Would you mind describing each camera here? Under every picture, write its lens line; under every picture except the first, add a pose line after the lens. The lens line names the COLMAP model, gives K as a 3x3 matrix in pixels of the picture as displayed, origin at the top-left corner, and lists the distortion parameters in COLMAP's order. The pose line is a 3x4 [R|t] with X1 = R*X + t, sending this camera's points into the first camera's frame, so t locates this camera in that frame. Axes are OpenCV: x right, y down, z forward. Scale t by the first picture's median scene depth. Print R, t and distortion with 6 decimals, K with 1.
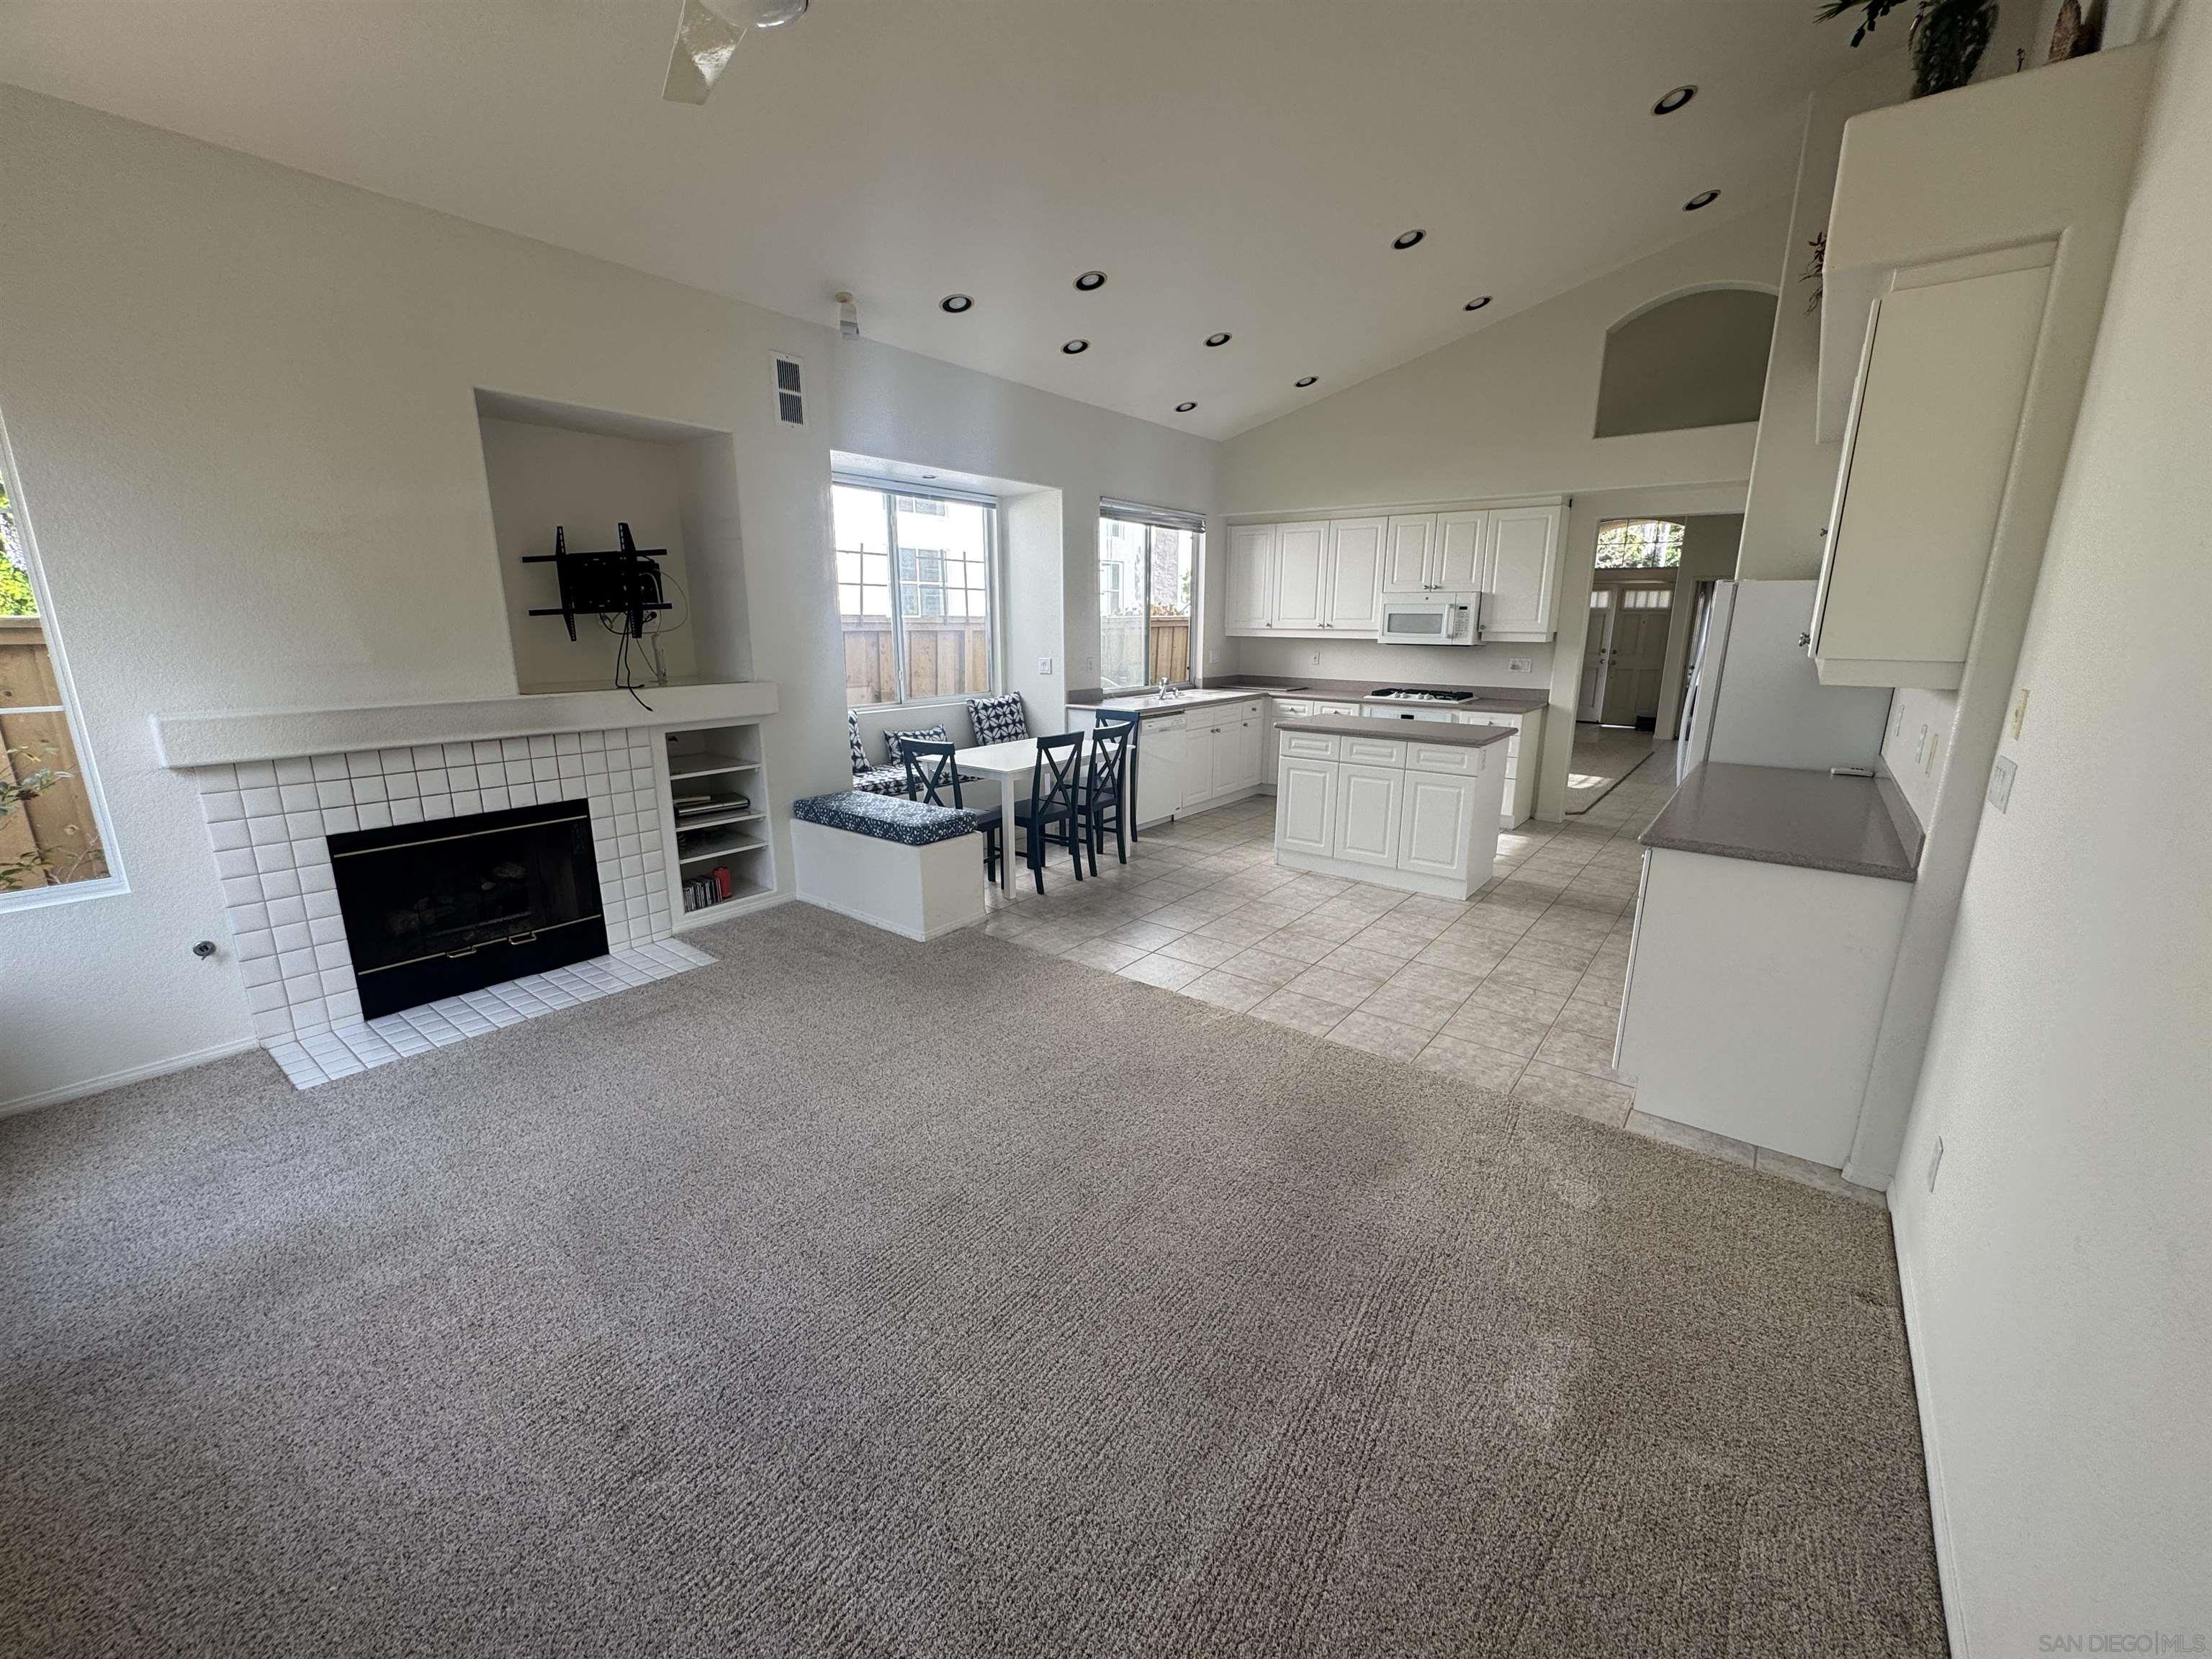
lens RADIAL K [[883.4, 0, 1106.0], [0, 883.4, 829.5], [0, 0, 1]] dist [-0.002776, -0.000299]
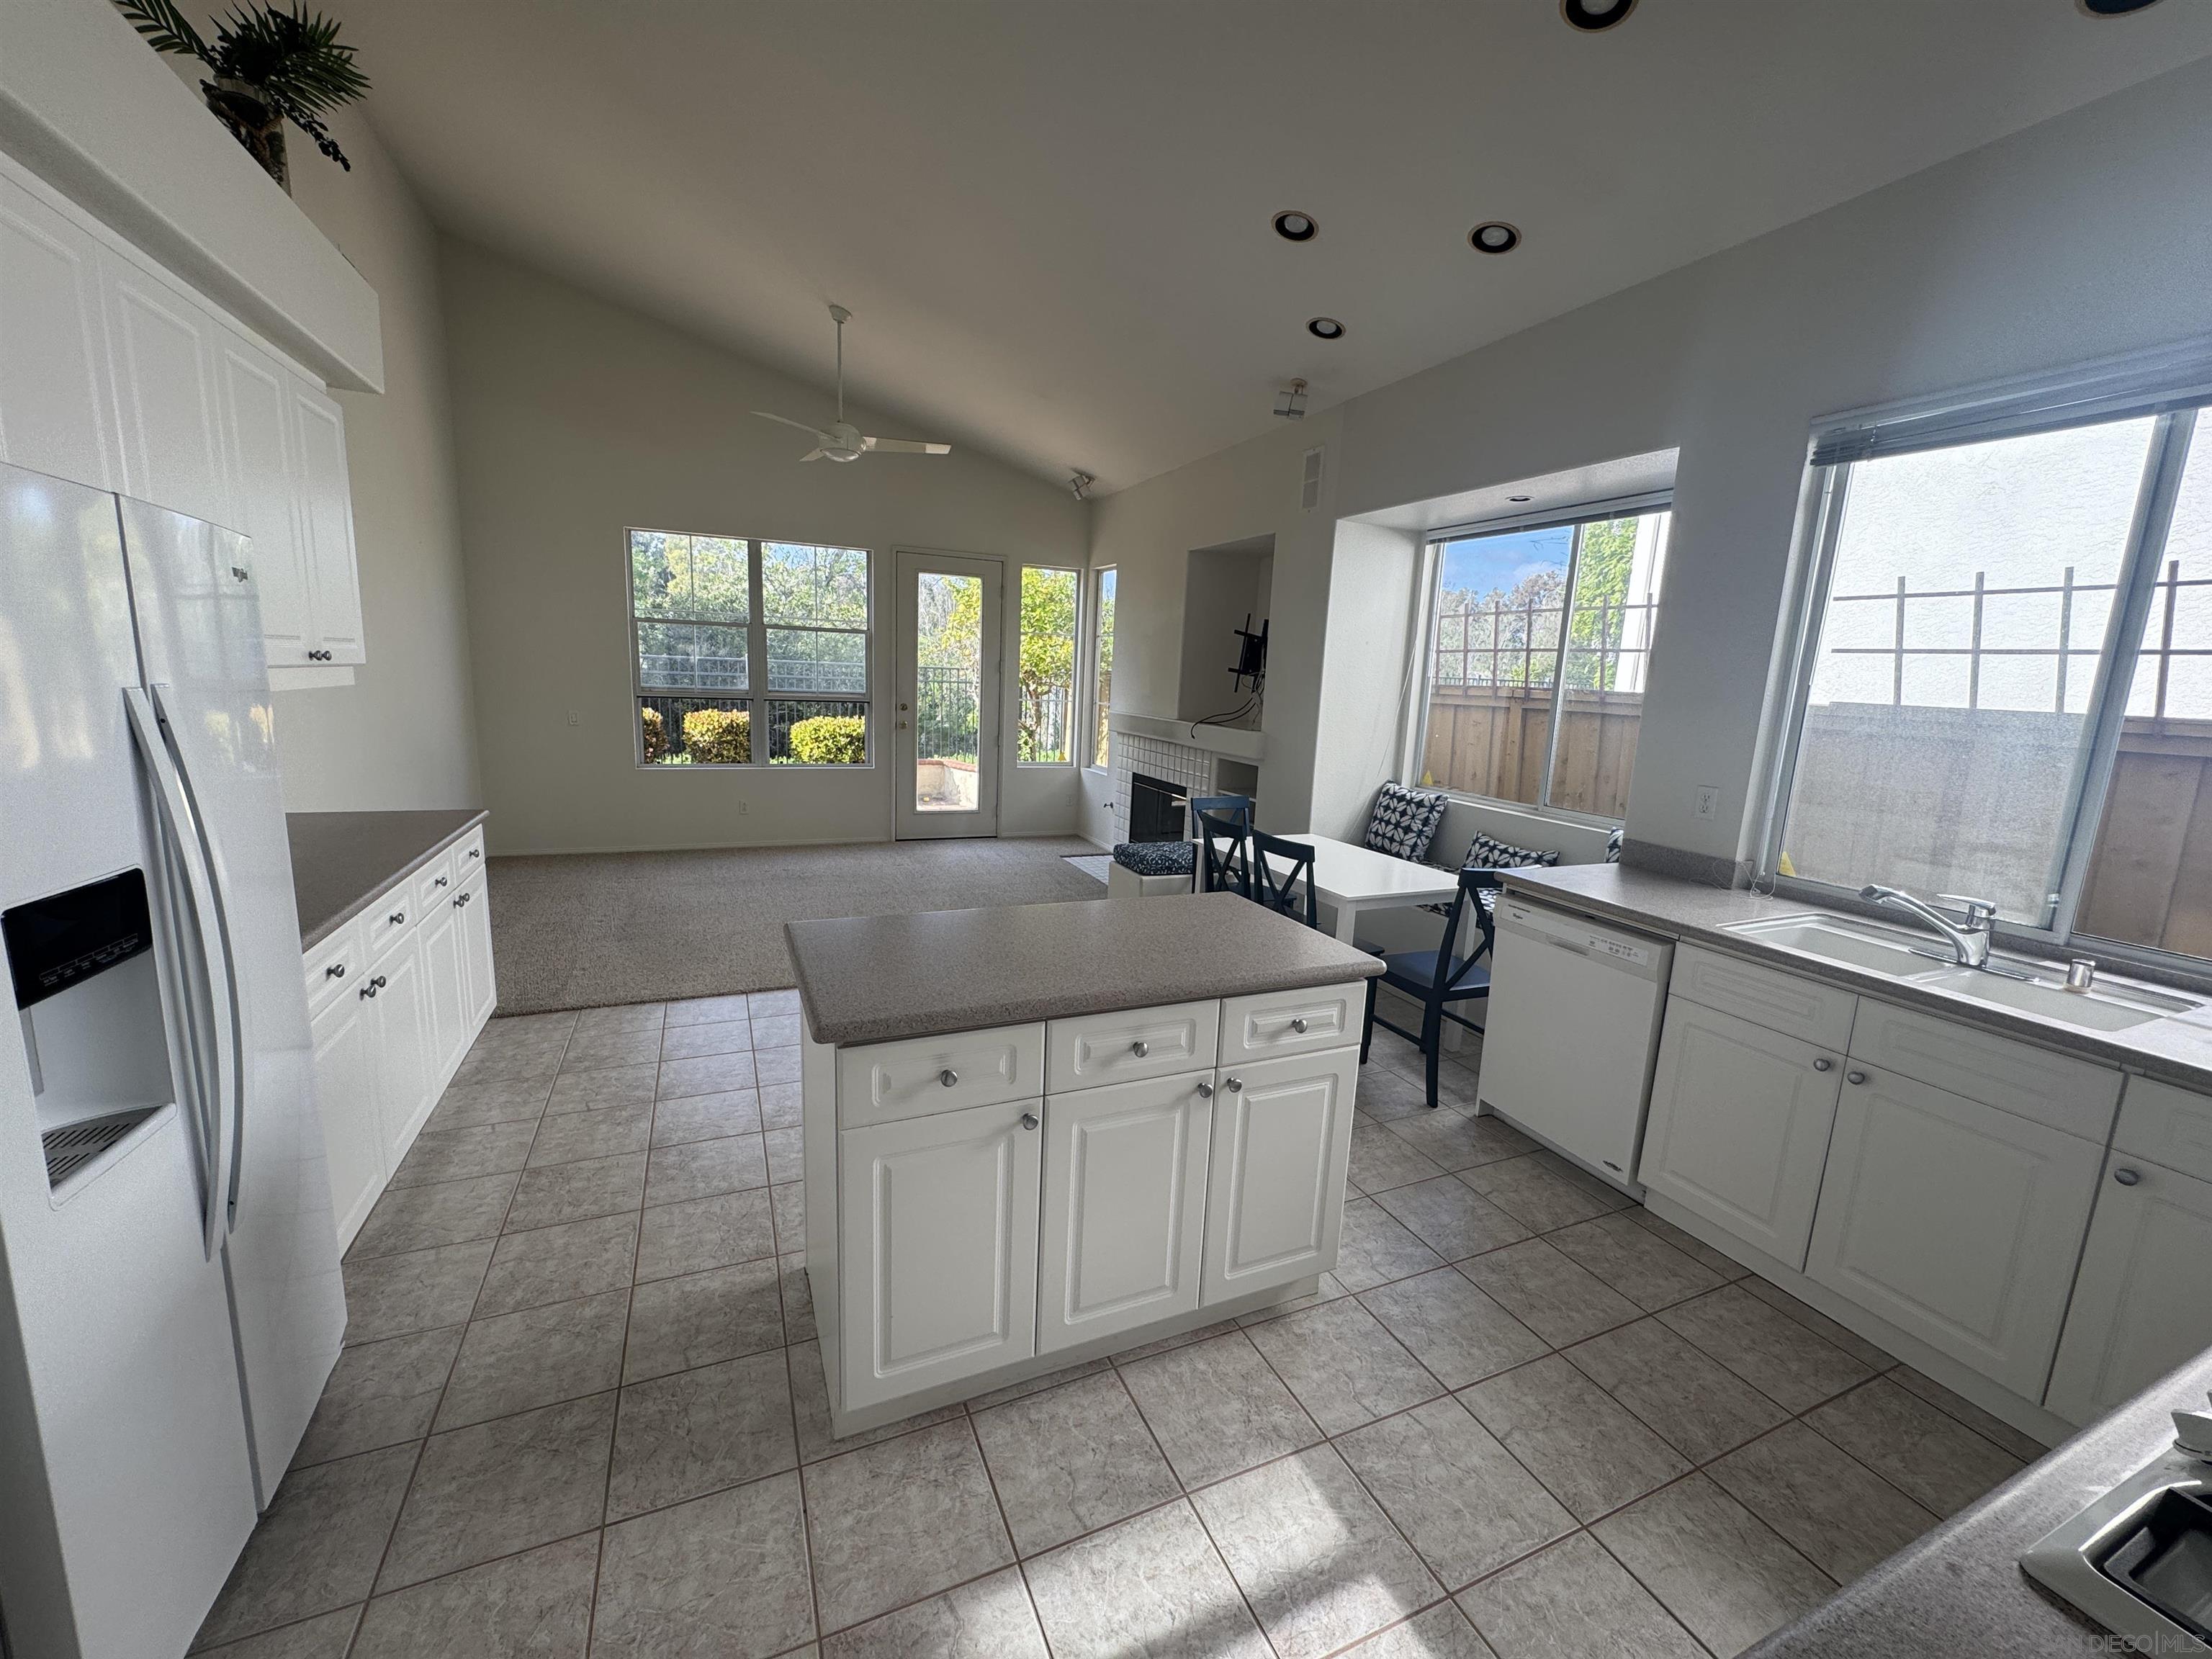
lens RADIAL K [[883.4, 0, 1106.0], [0, 883.4, 829.5], [0, 0, 1]] dist [-0.002776, -0.000299]
pose [[-0.475828, 0.132096, -0.869562, 0.863765], [-0.249412, 0.927809, 0.277423, -0.364652], [0.843434, 0.348885, -0.408532, 1.526882]]
